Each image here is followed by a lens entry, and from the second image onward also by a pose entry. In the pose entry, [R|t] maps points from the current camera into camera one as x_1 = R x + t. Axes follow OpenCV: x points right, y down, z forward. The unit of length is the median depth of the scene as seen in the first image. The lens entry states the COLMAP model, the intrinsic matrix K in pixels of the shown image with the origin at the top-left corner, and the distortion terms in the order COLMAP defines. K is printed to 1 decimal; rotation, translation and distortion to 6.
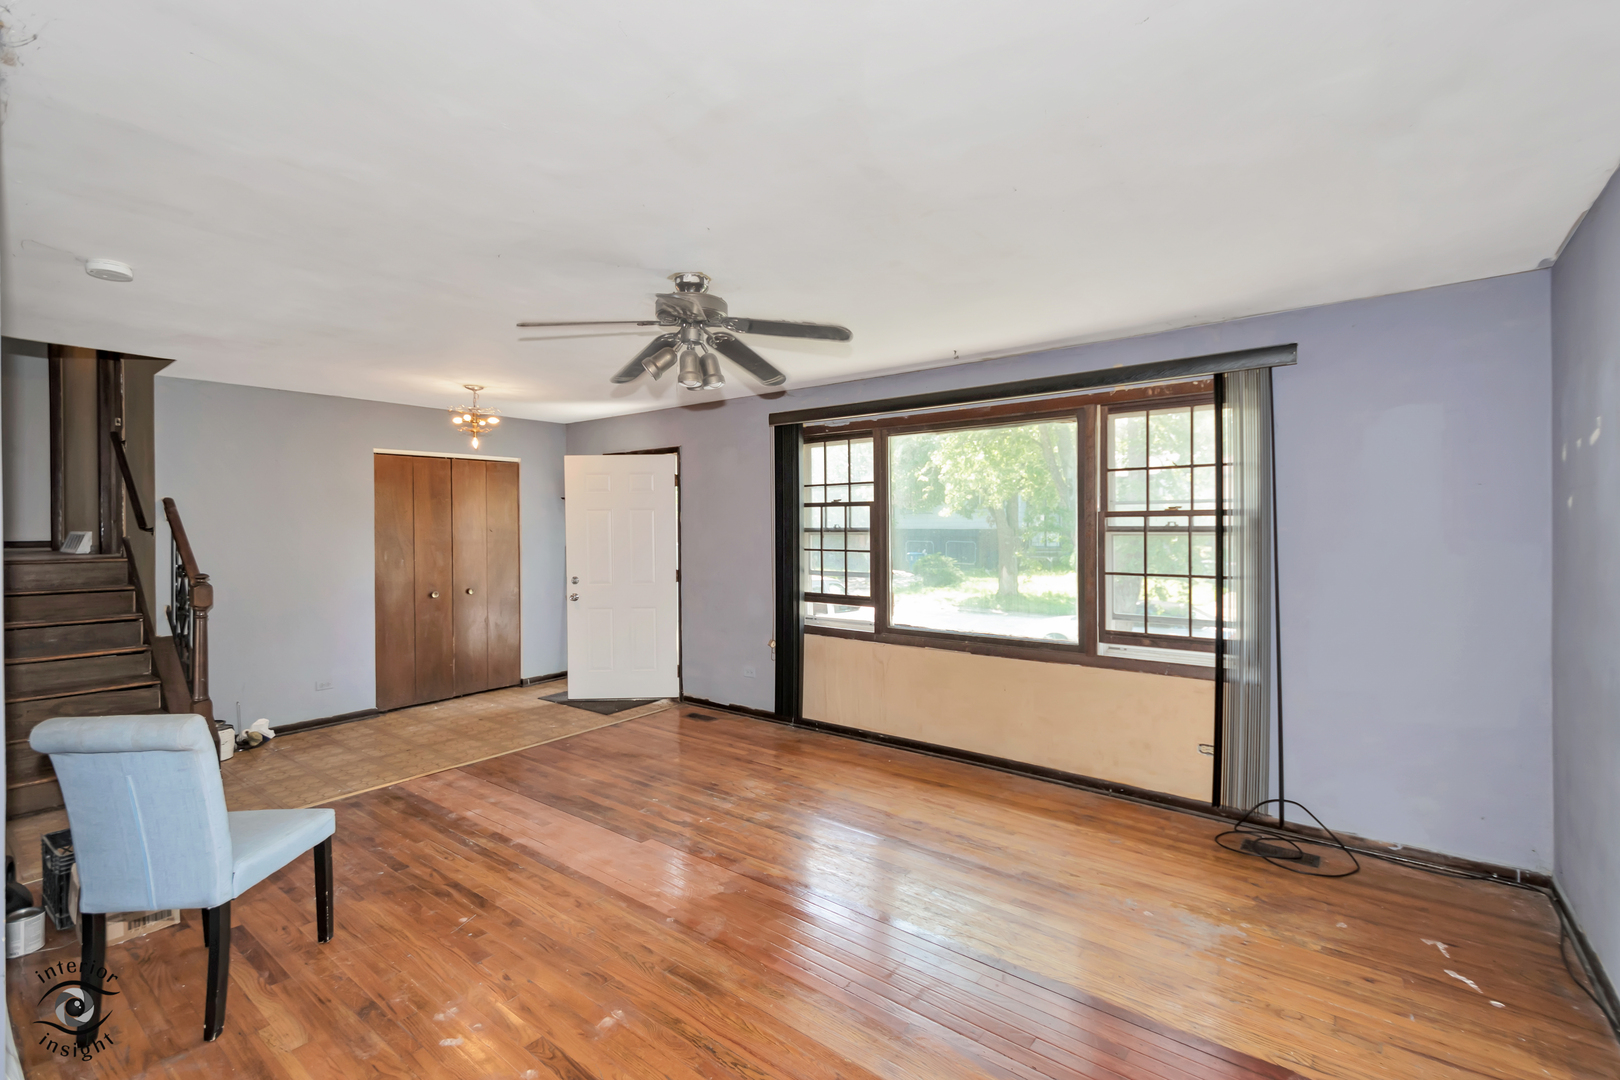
lens RADIAL K [[714.5, 0, 807.0], [0, 714.5, 529.7], [0, 0, 1]] dist [0.015783, -0.003515]
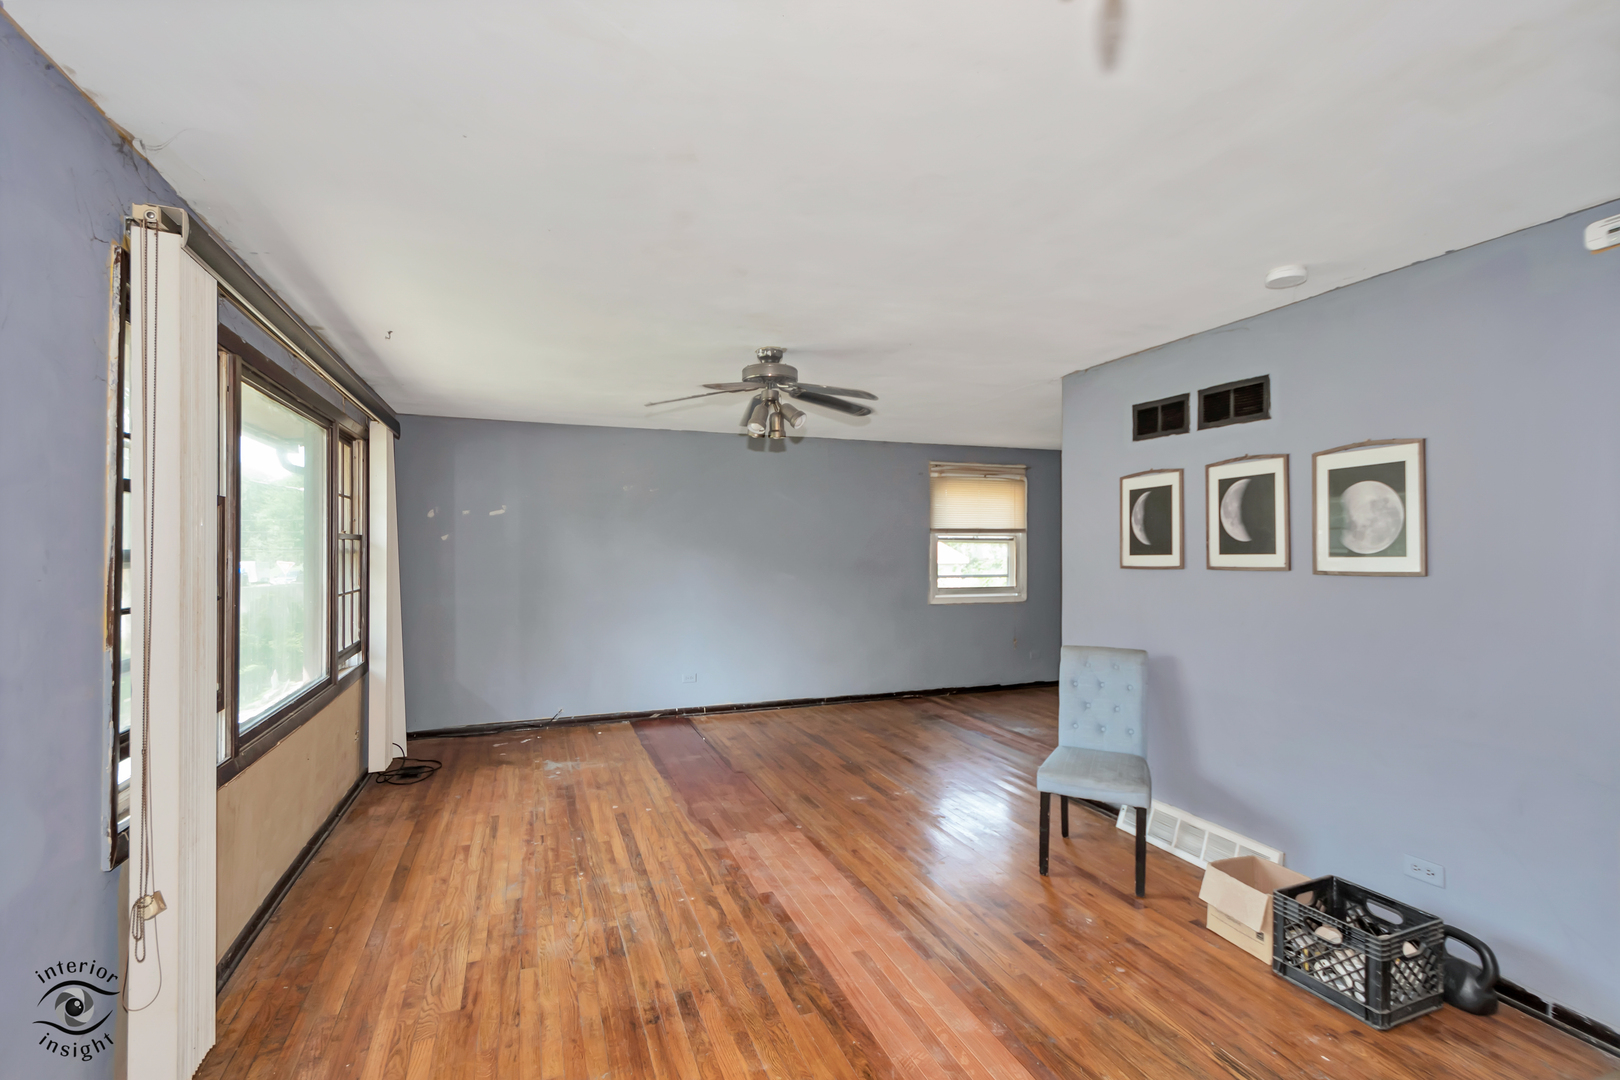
lens RADIAL K [[714.5, 0, 782.3], [0, 714.5, 552.7], [0, 0, 1]] dist [0.015783, -0.003515]
pose [[-0.844704, 0.002008, 0.535230, -0.608153], [0.007920, 0.999930, 0.008749, -0.002635], [-0.535175, 0.011629, -0.844661, 1.462078]]
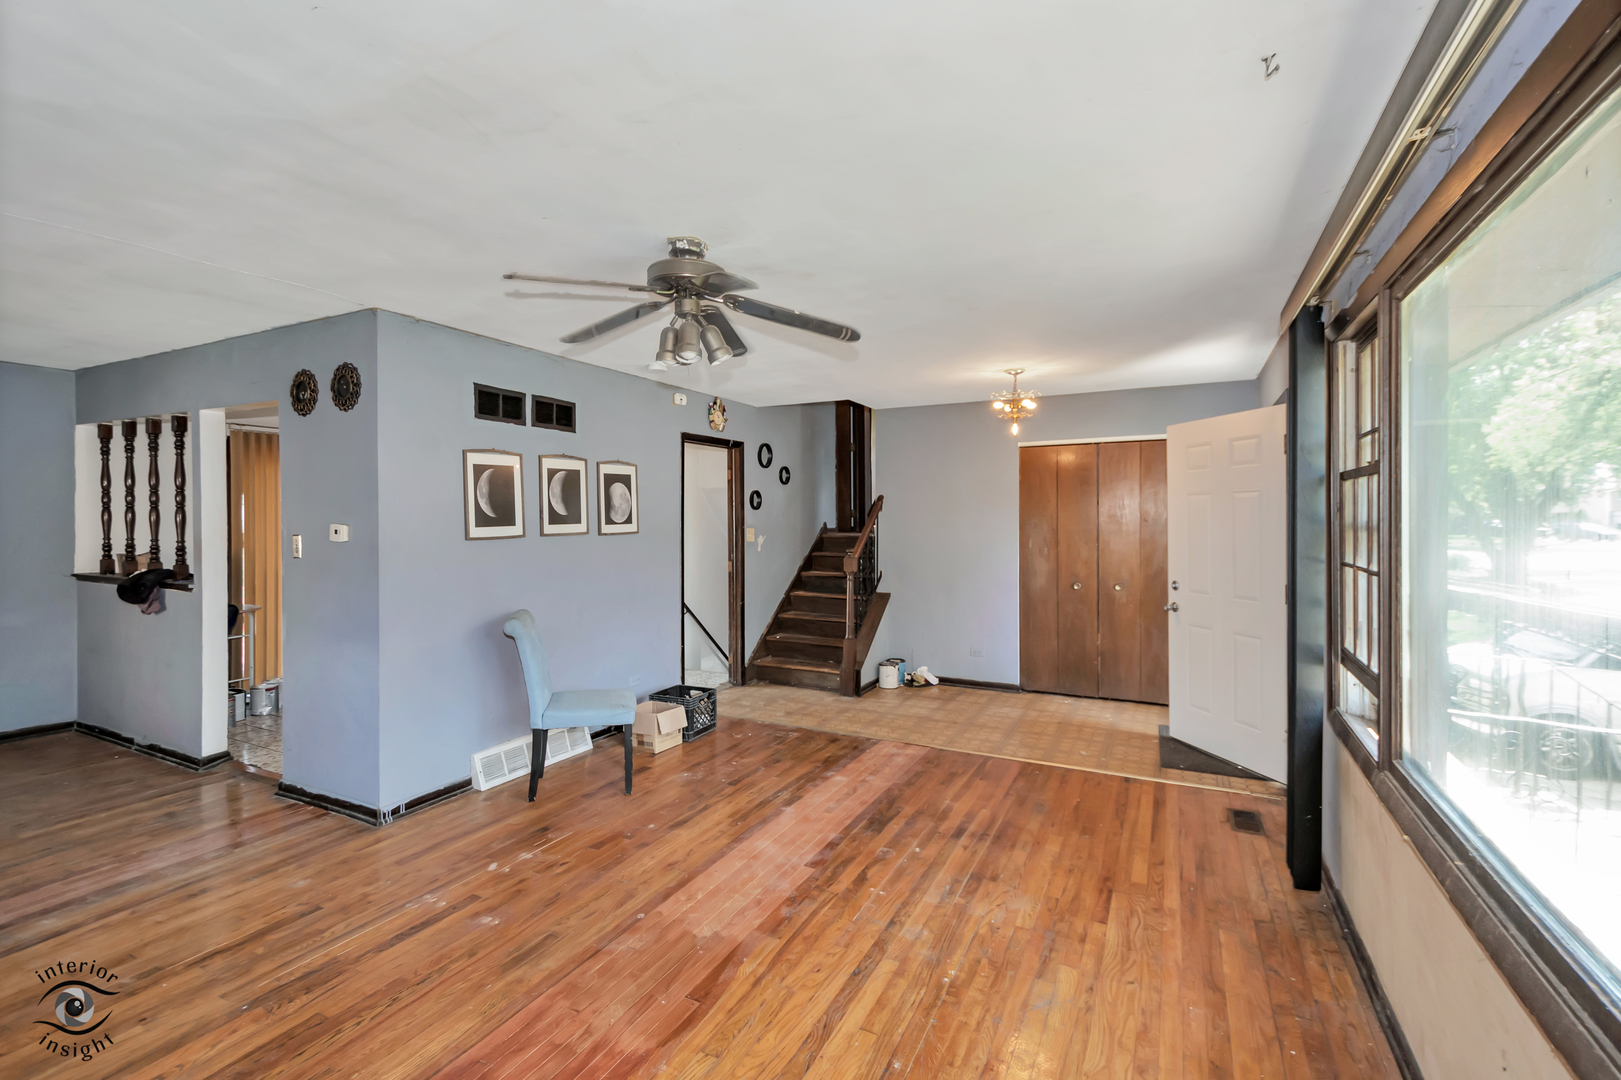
lens RADIAL K [[714.9, 0, 812.1], [0, 714.9, 518.5], [0, 0, 1]] dist [0.015783, -0.003515]
pose [[0.189630, 0.007602, -0.981826, 0.549386], [-0.004602, 0.999966, 0.006854, -0.008346], [0.981845, 0.003218, 0.189658, 0.695082]]
